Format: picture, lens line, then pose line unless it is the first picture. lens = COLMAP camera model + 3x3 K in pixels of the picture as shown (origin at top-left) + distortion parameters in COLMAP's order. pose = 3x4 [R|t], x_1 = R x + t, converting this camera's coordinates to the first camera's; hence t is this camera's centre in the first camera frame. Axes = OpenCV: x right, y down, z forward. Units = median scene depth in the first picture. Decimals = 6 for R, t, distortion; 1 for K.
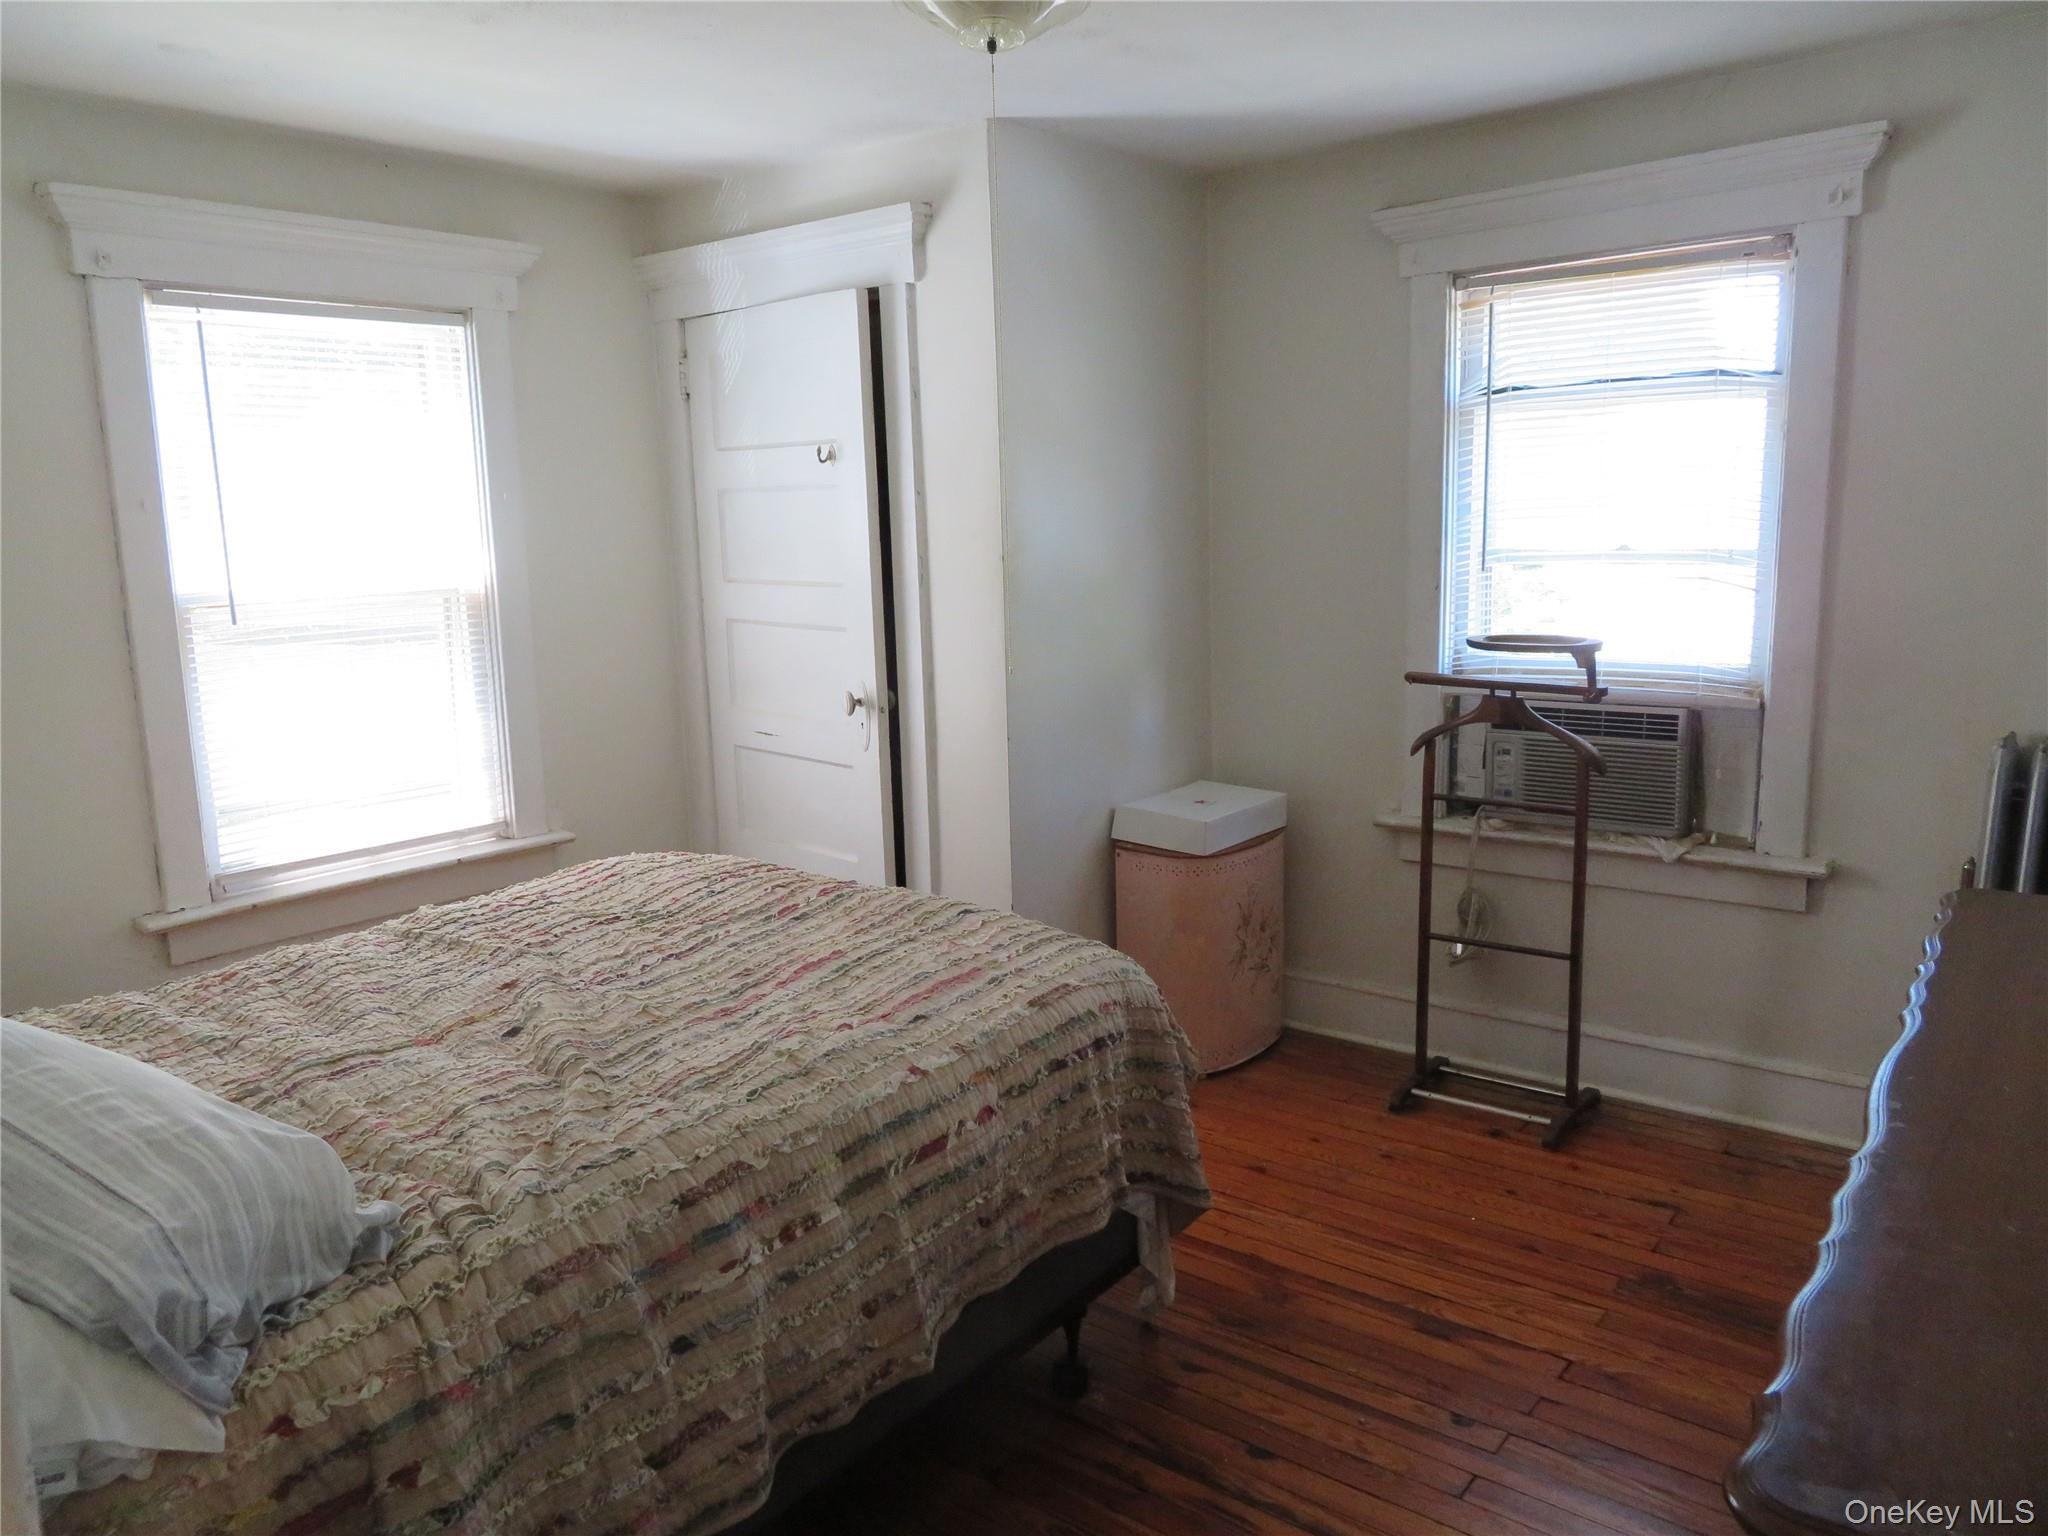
lens RADIAL K [[1469.7, 0, 1013.7], [0, 1469.7, 771.4], [0, 0, 1]] dist [-0.011508, 0.004503]
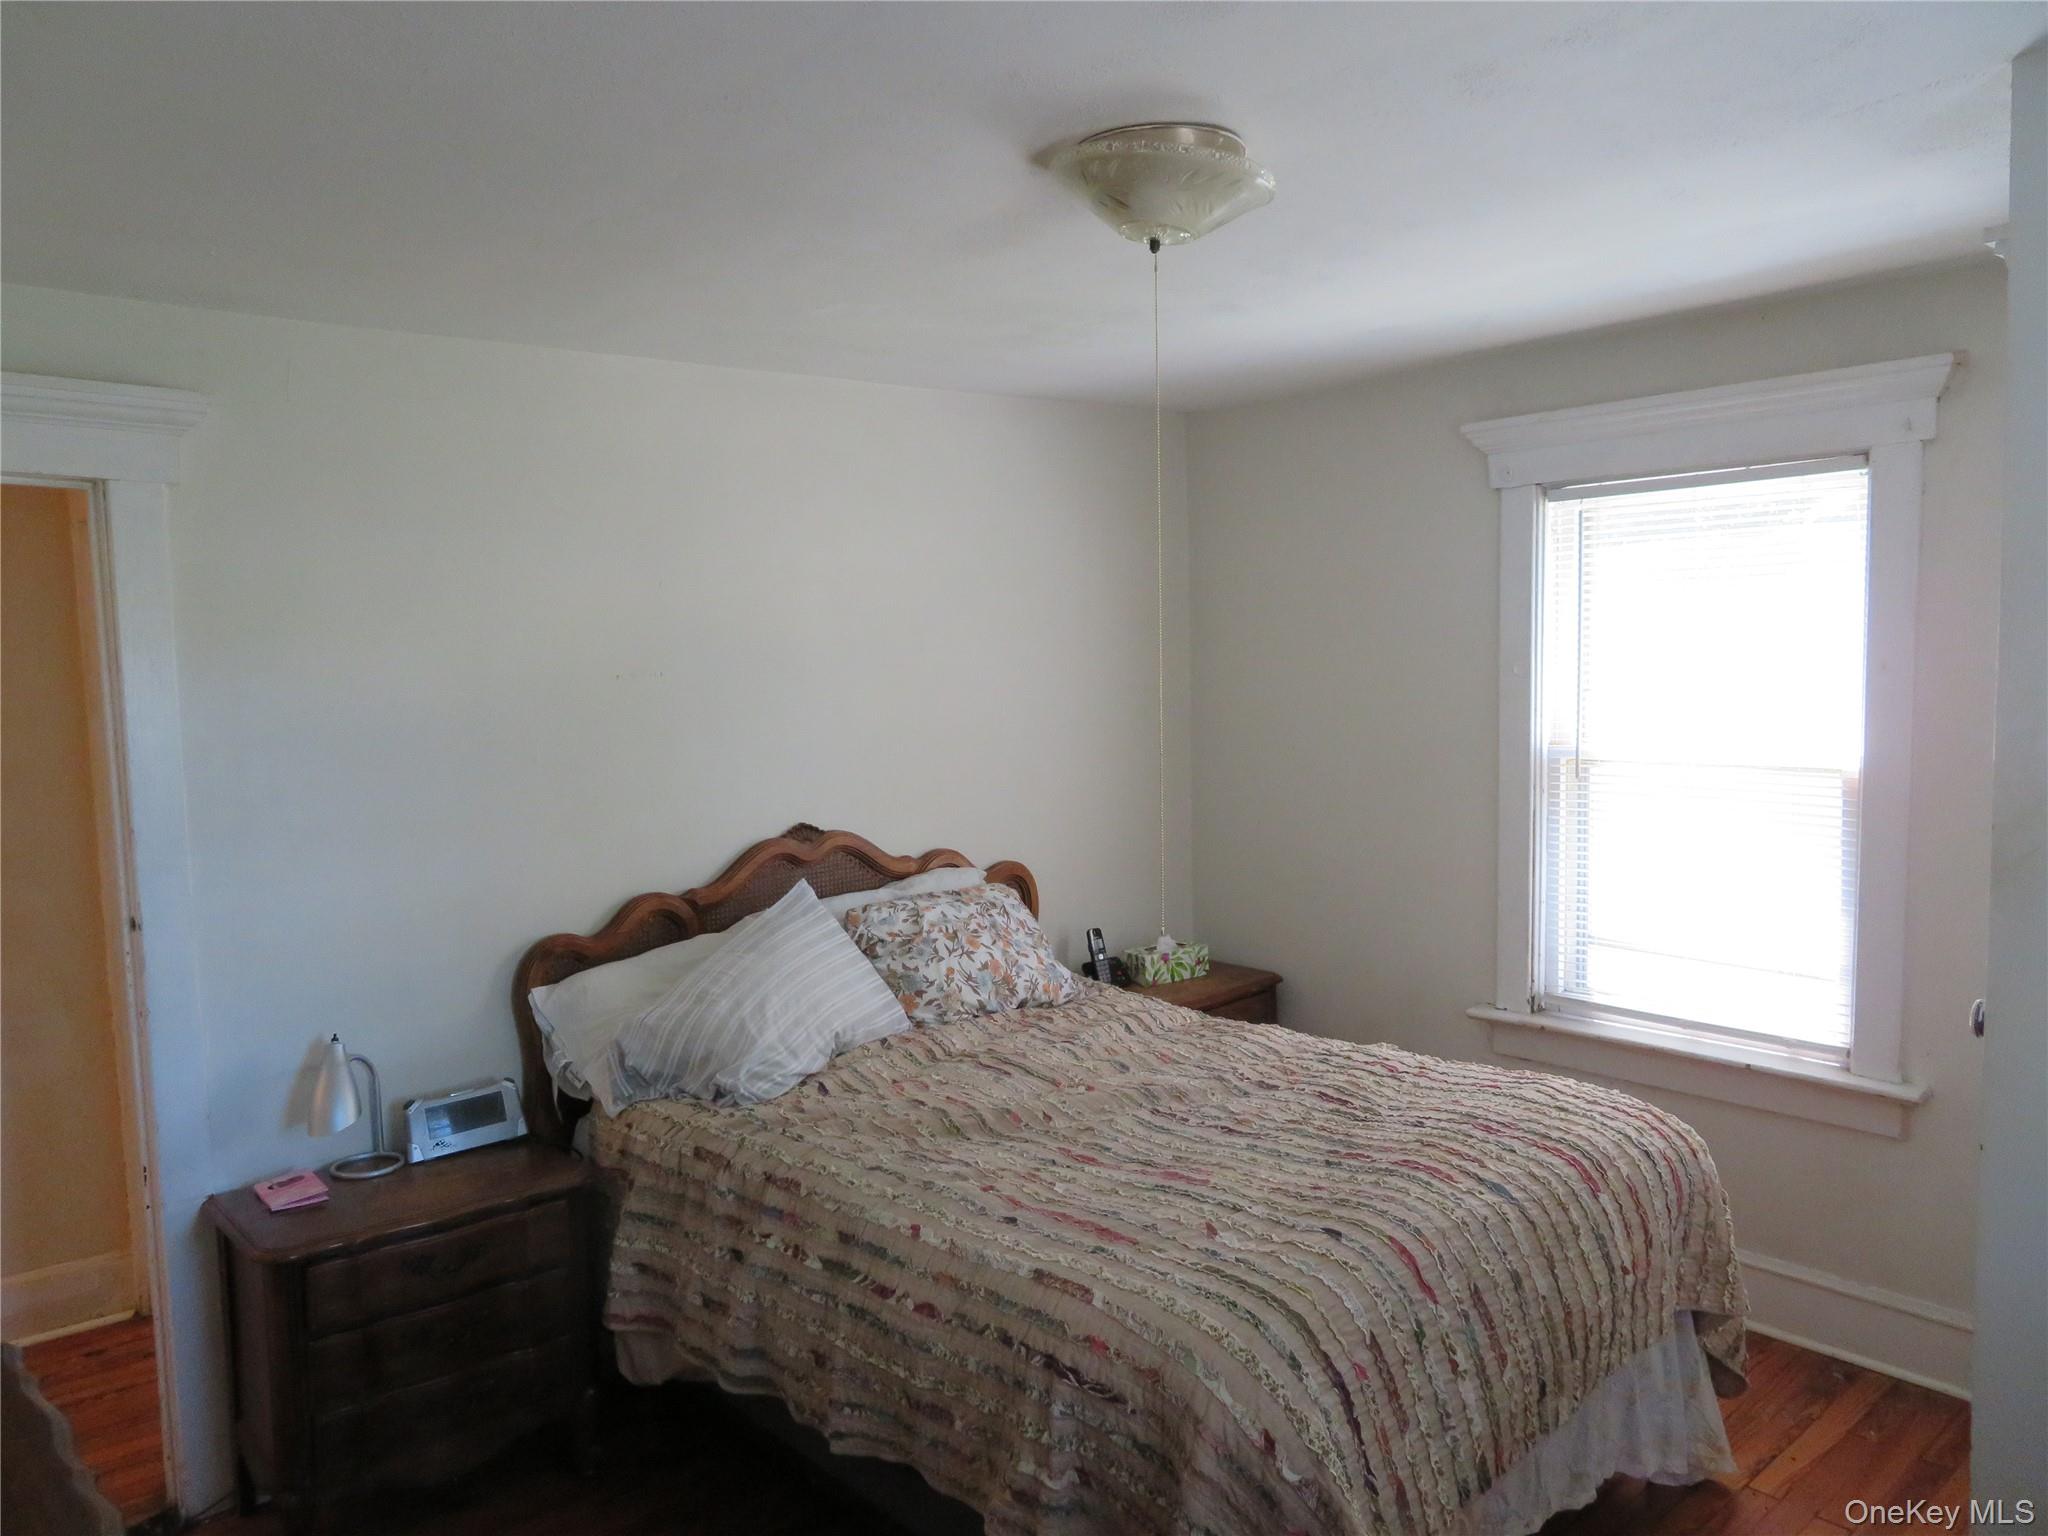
lens RADIAL K [[1469.7, 0, 1017.1], [0, 1469.7, 762.8], [0, 0, 1]] dist [-0.011508, 0.004503]
pose [[-0.174988, 0.109136, -0.978503, 0.837915], [-0.147207, 0.979766, 0.135603, -0.266157], [0.973504, 0.167772, -0.155382, 1.012489]]
